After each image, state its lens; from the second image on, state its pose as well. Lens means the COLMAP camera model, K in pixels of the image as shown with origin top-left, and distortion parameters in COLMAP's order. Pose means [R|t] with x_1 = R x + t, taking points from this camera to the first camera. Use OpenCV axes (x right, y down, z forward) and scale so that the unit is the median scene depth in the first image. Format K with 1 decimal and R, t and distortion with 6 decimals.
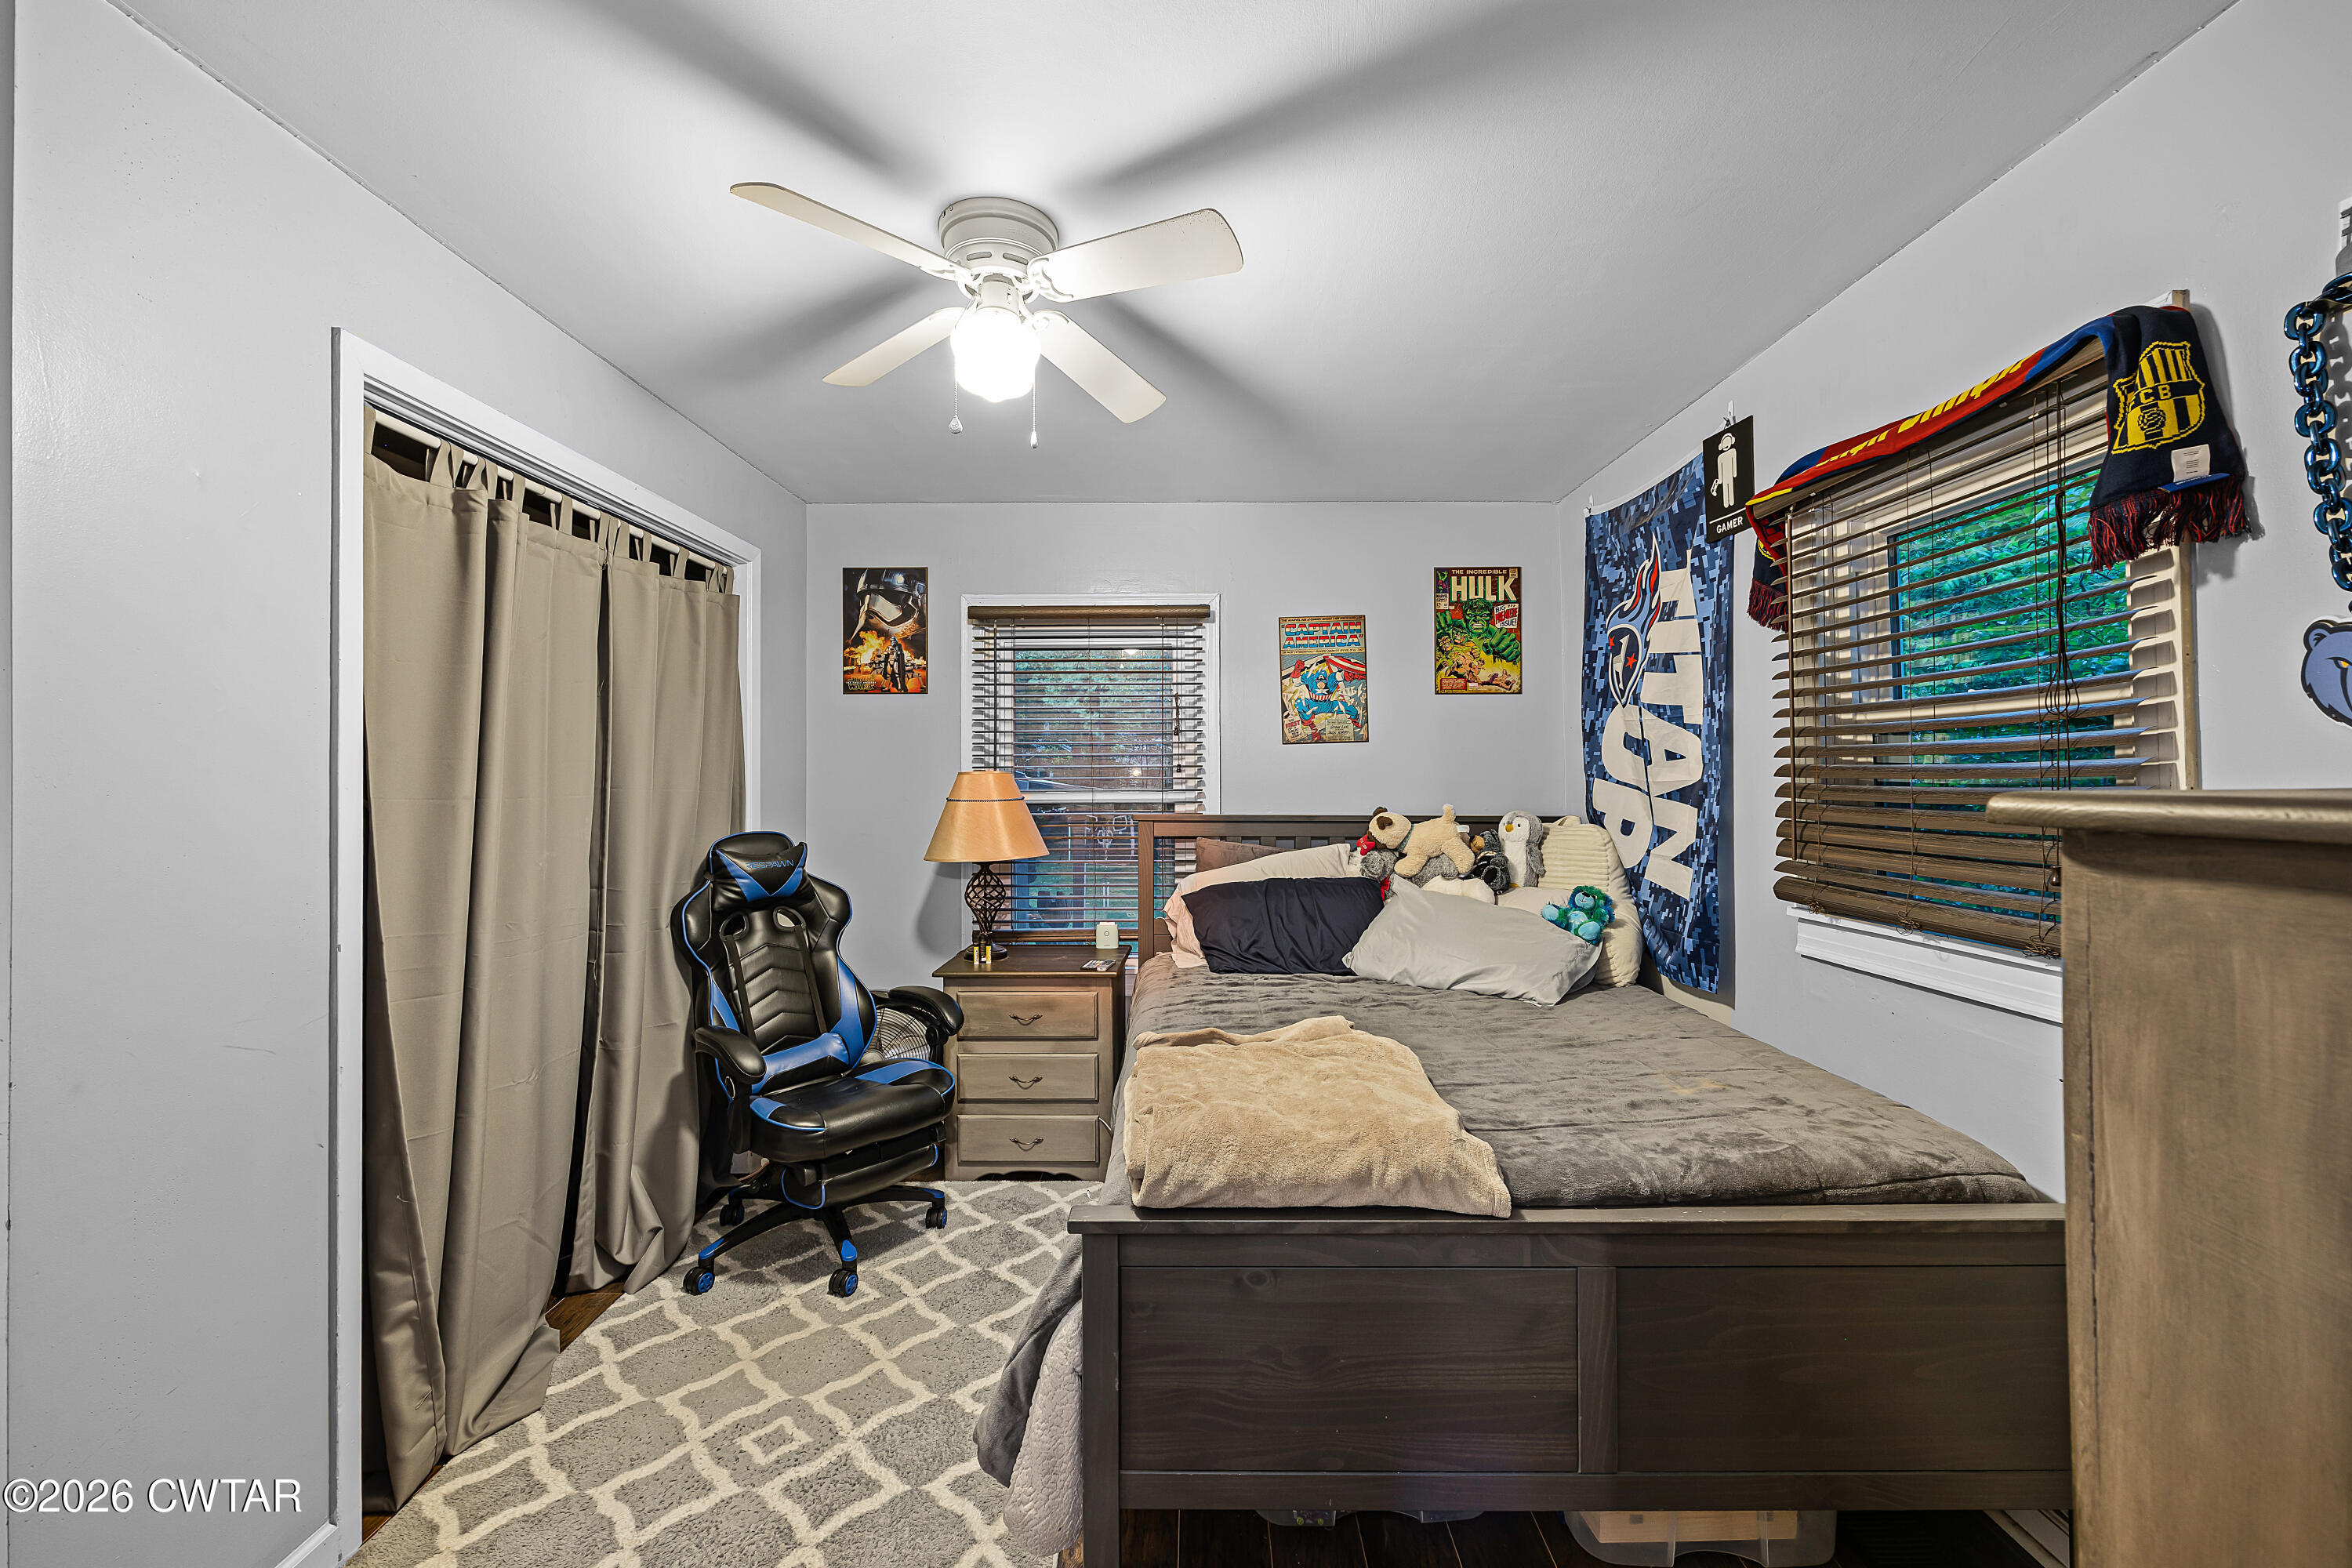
lens RADIAL K [[955.1, 0, 1180.6], [0, 955.1, 765.6], [0, 0, 1]] dist [-0.001276, -0.000038]
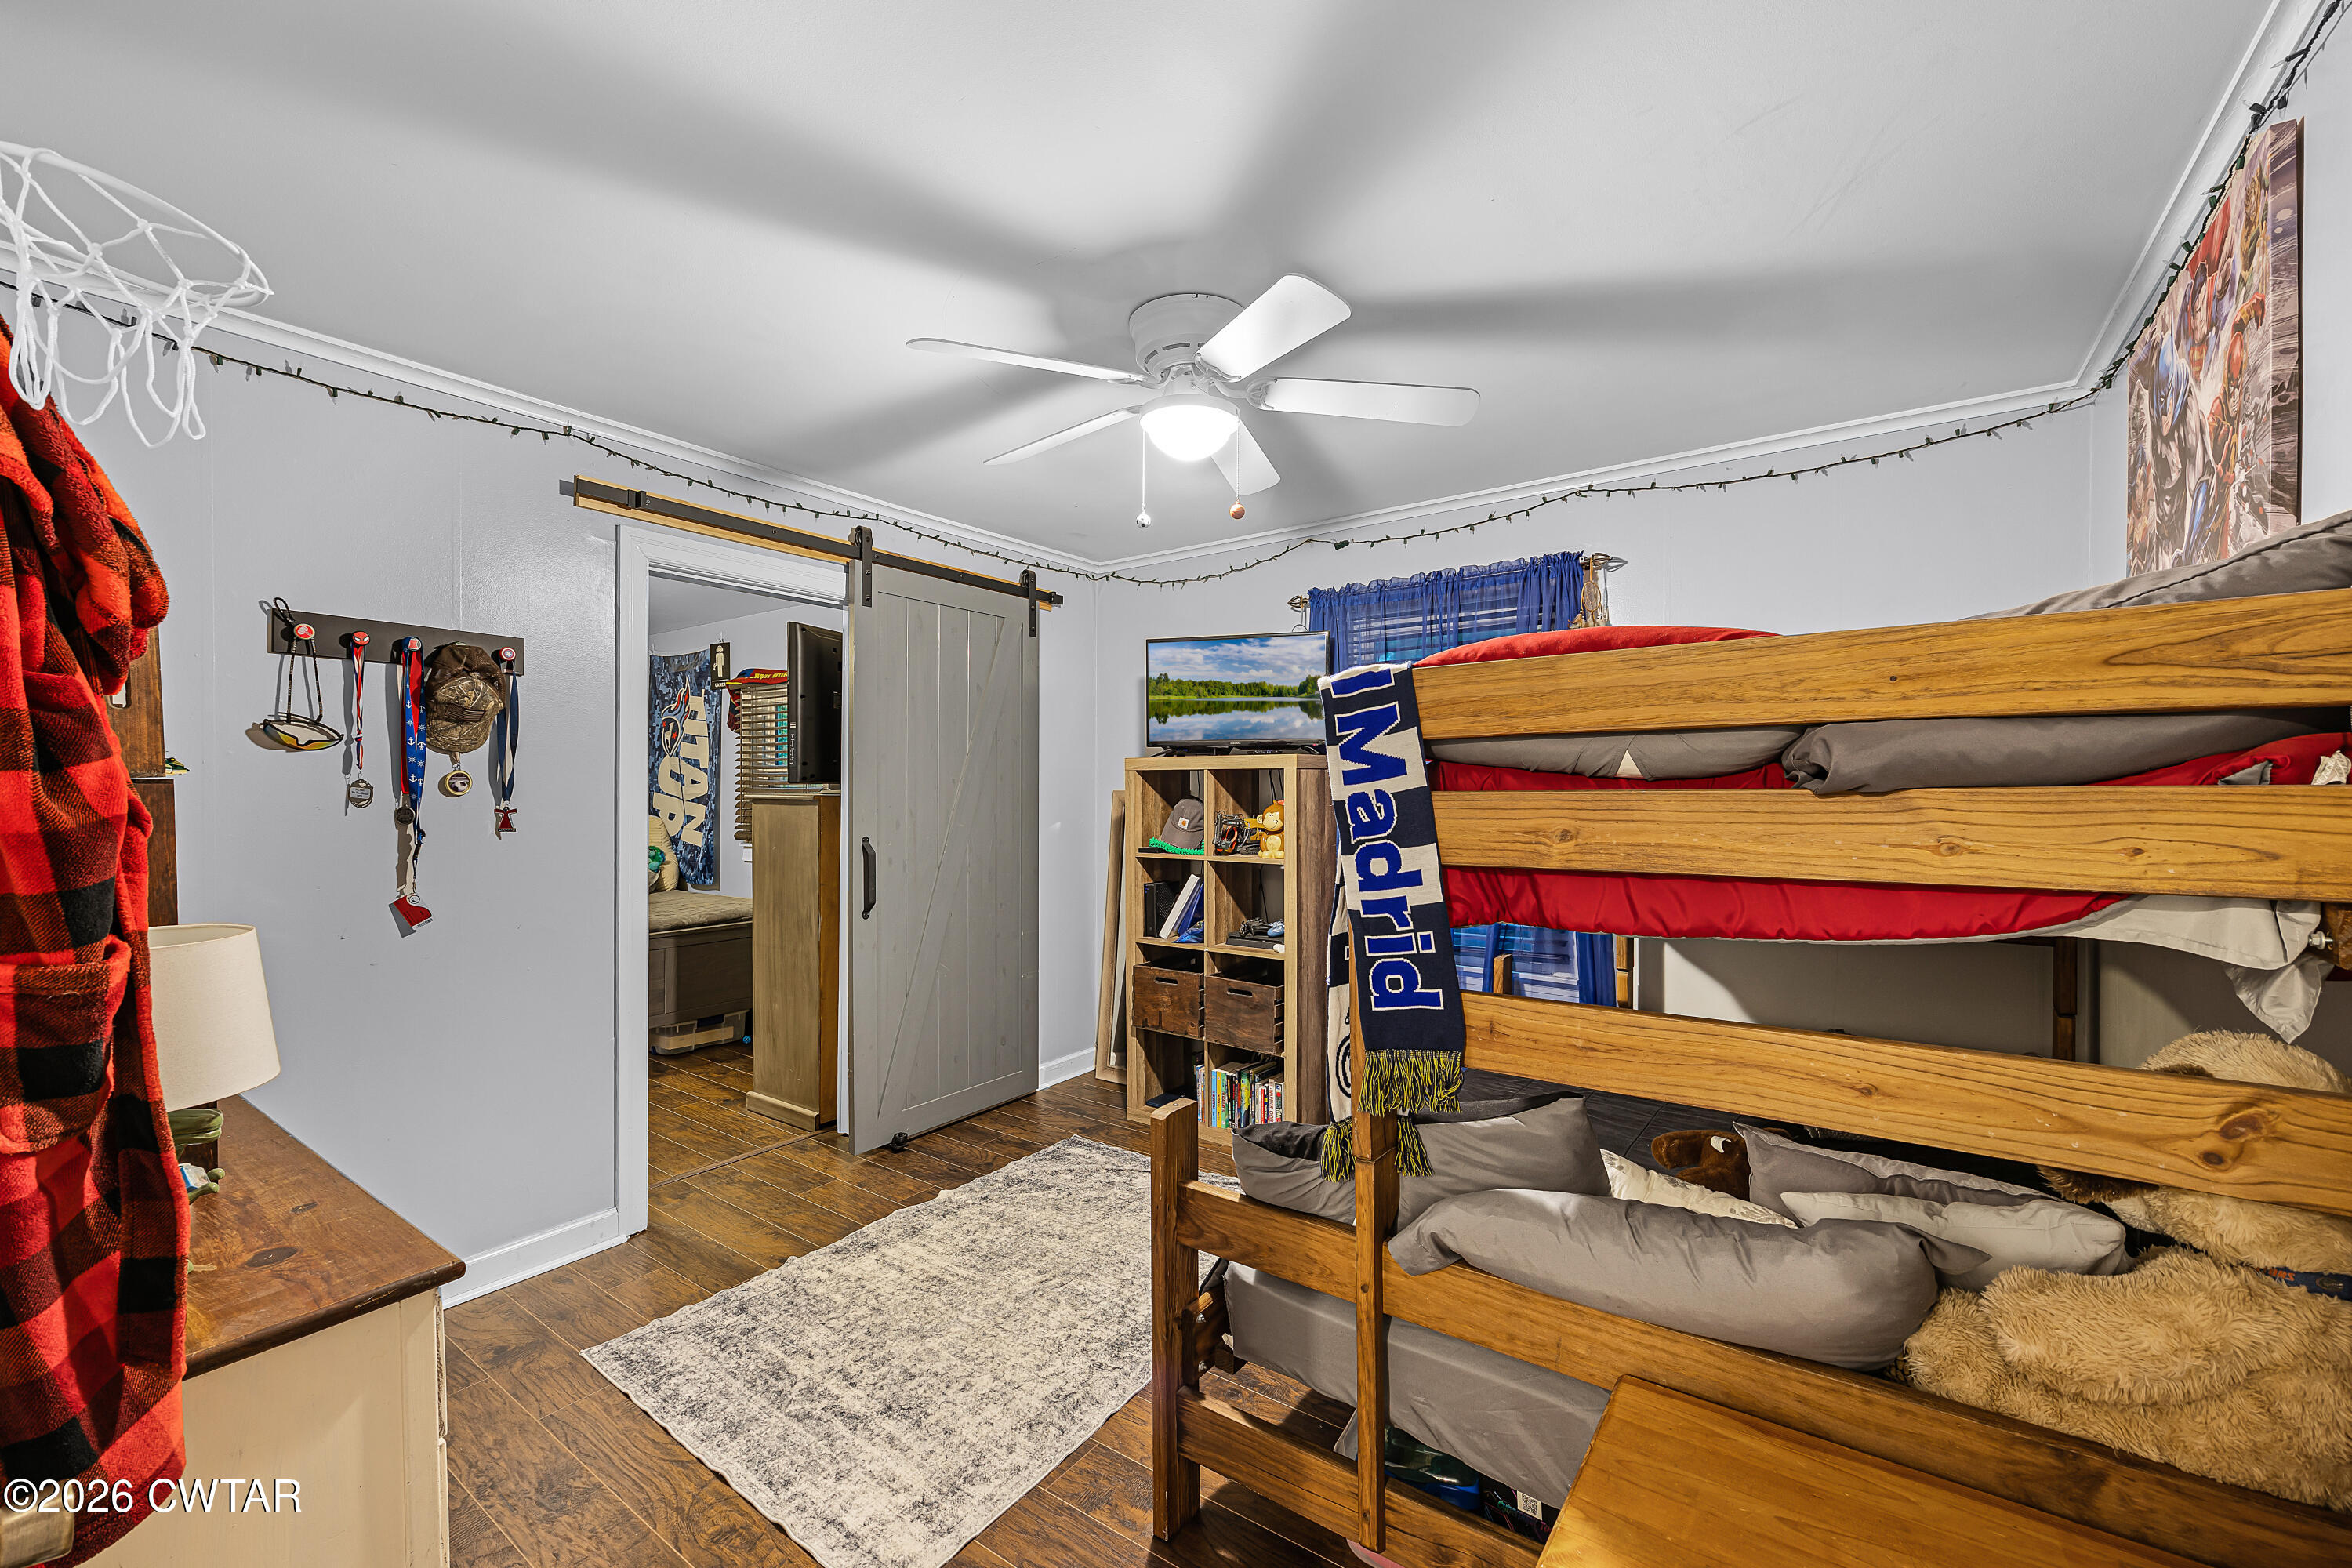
lens RADIAL K [[955.1, 0, 1179.5], [0, 955.1, 790.8], [0, 0, 1]] dist [-0.001276, -0.000038]
pose [[0.578534, 0.006965, 0.815628, -0.648464], [-0.014072, 0.999900, 0.001443, -0.009243], [-0.815537, -0.012313, 0.578575, -1.214152]]
